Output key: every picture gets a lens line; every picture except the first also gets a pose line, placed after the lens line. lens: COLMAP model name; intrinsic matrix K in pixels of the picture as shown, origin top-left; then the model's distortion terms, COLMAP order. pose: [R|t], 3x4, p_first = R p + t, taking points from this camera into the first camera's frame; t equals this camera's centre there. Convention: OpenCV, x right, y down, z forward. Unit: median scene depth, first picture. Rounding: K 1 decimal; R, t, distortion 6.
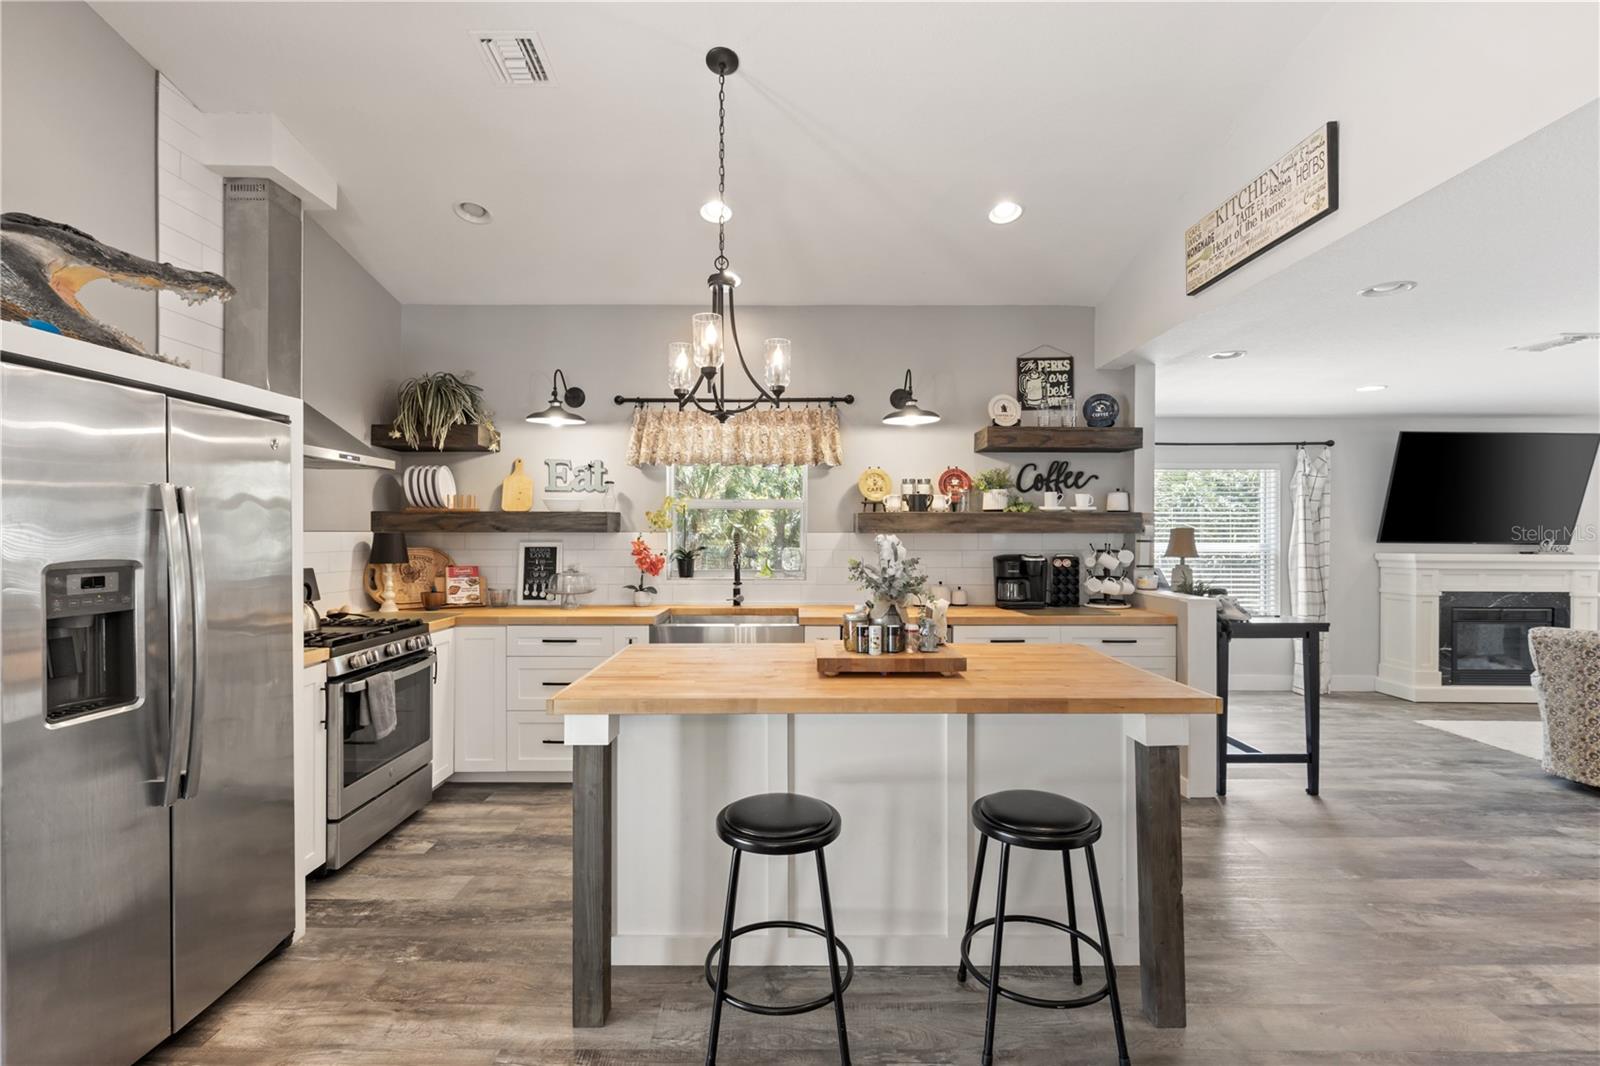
lens RADIAL K [[719.3, 0, 796.3], [0, 719.3, 534.4], [0, 0, 1]] dist [0.006401, -0.002073]
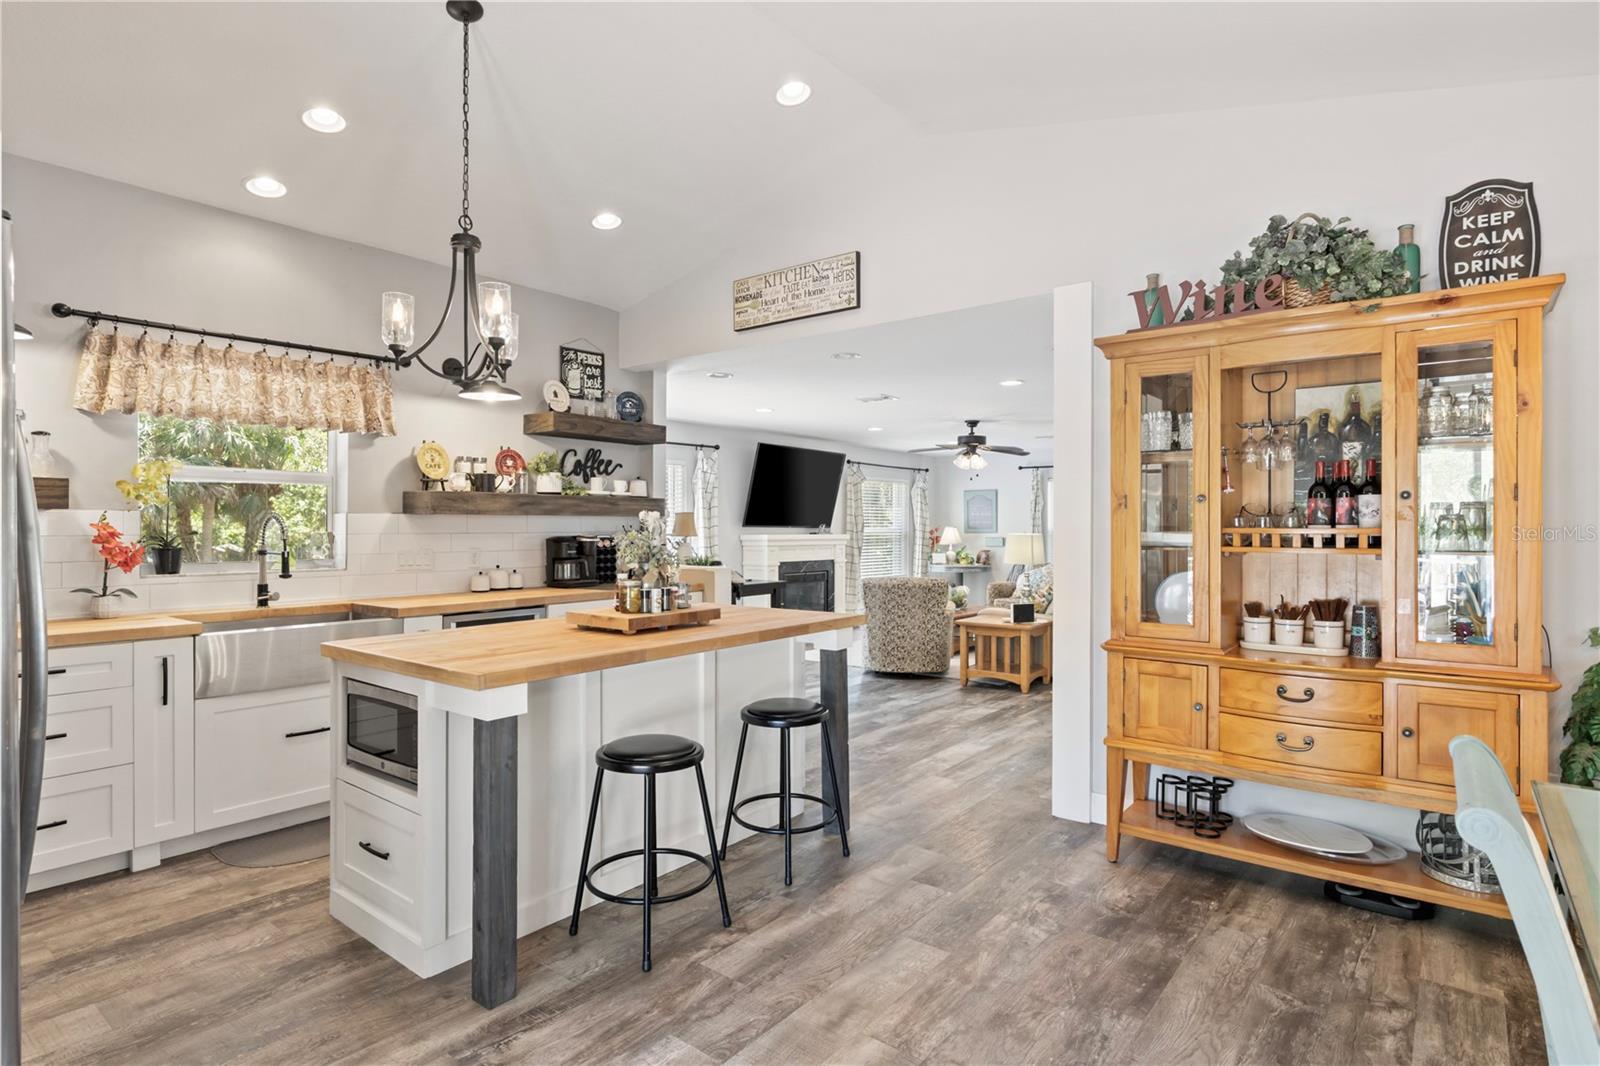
lens RADIAL K [[837.2, 0, 812.2], [0, 837.2, 522.1], [0, 0, 1]] dist [-0.004607, 0.002470]
pose [[0.610377, 0.001605, 0.792109, -0.451487], [0.002665, 0.999988, -0.004079, 0.013931], [-0.792107, 0.004600, 0.610366, -0.018066]]
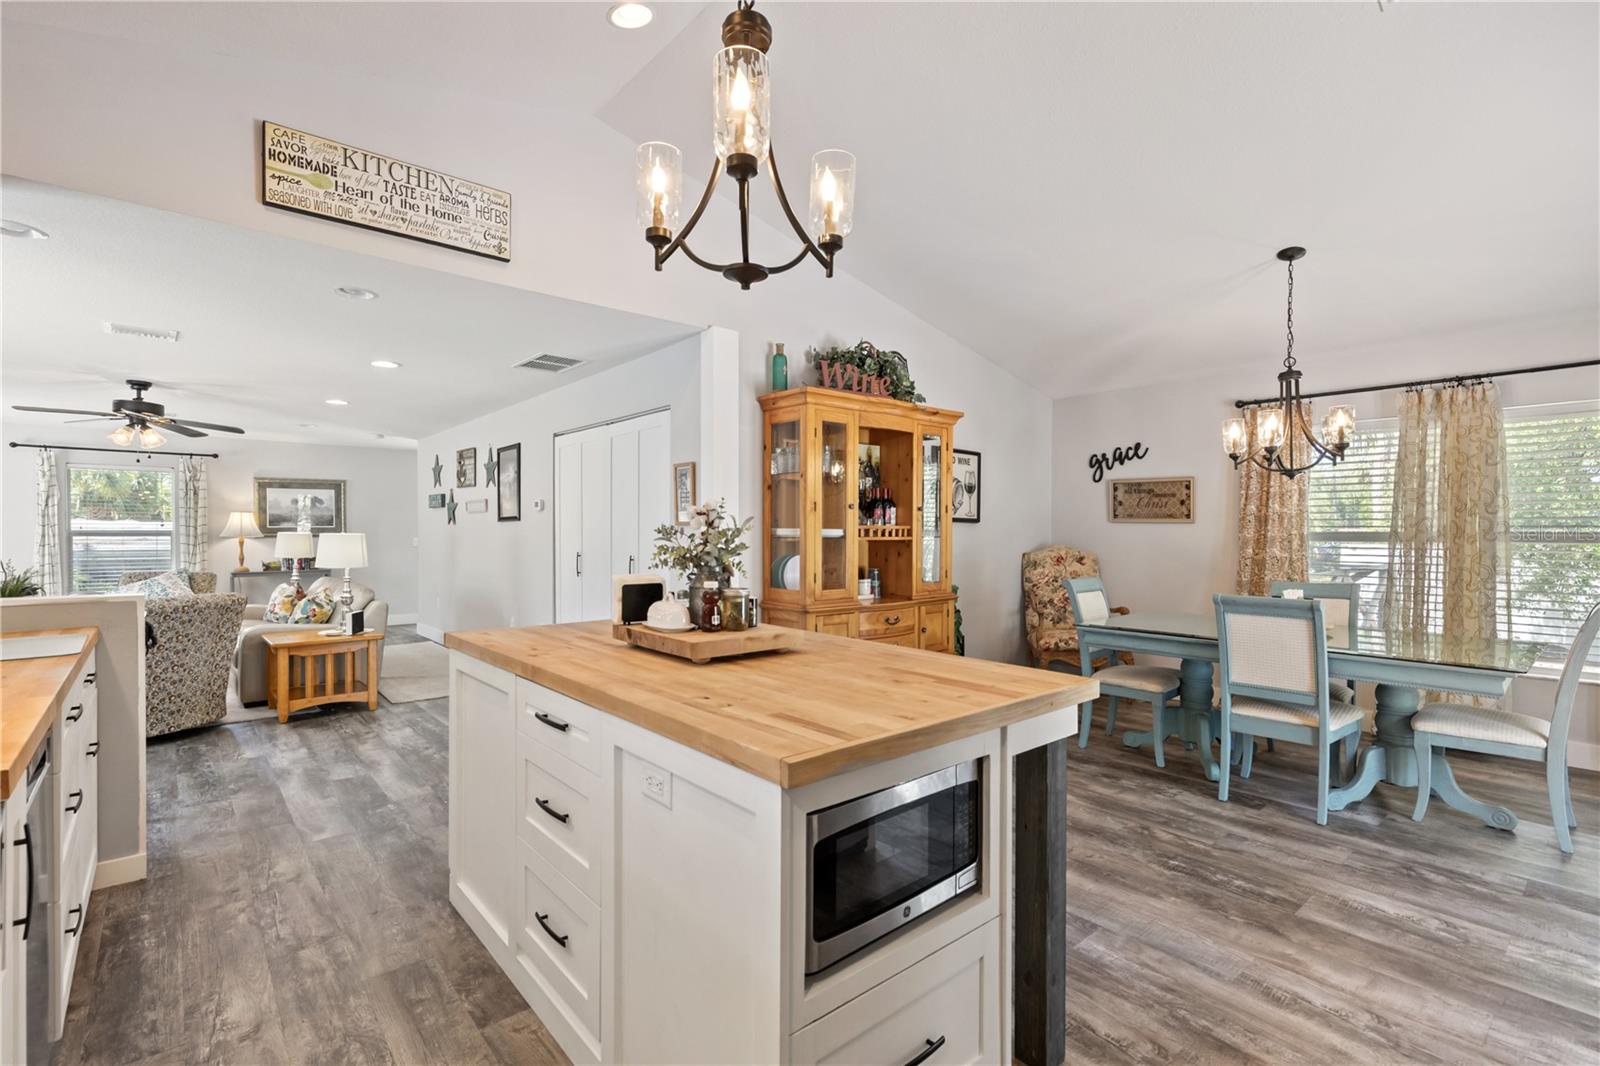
lens RADIAL K [[719.3, 0, 796.8], [0, 719.3, 542.4], [0, 0, 1]] dist [0.006401, -0.002073]
pose [[-0.651637, -0.016186, 0.758358, -0.359175], [-0.001355, 0.999796, 0.020175, 0.020078], [-0.758530, 0.012119, -0.651526, 0.870458]]
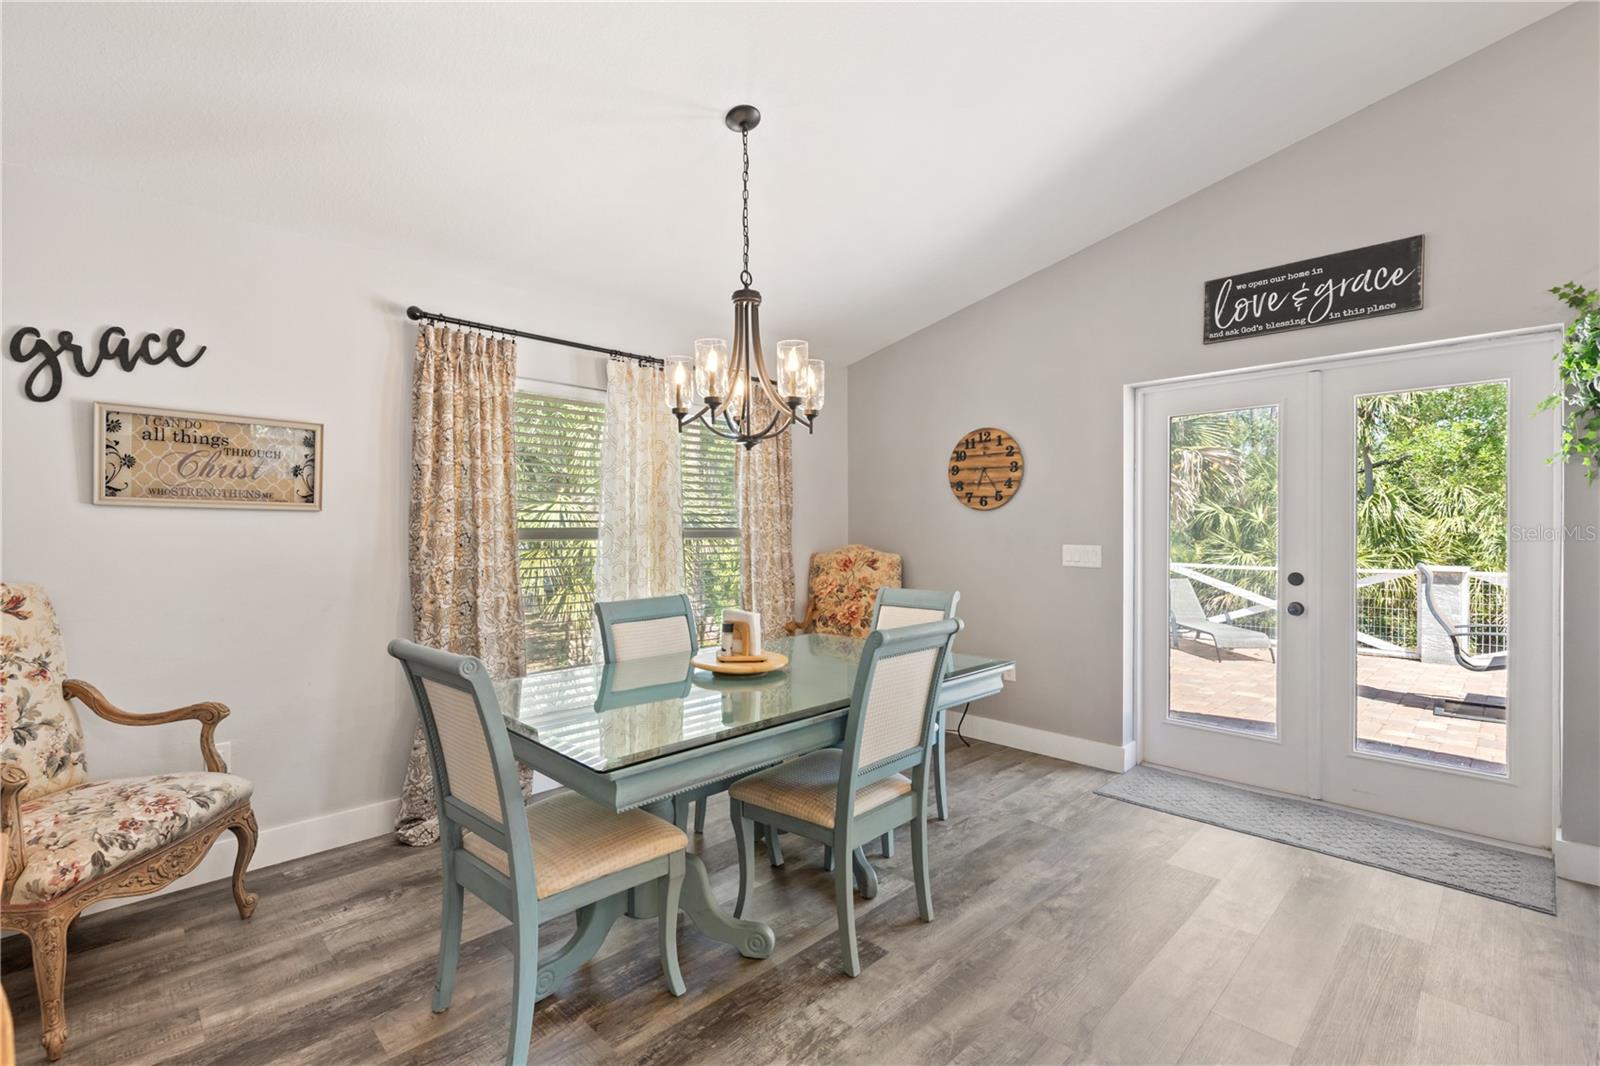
lens RADIAL K [[719.3, 0, 797.6], [0, 719.3, 532.7], [0, 0, 1]] dist [0.006401, -0.002073]
pose [[-0.714417, 0.003612, -0.699711, 0.321649], [-0.000577, 0.999983, 0.005751, 0.026596], [0.699720, 0.004513, -0.714403, 0.285126]]
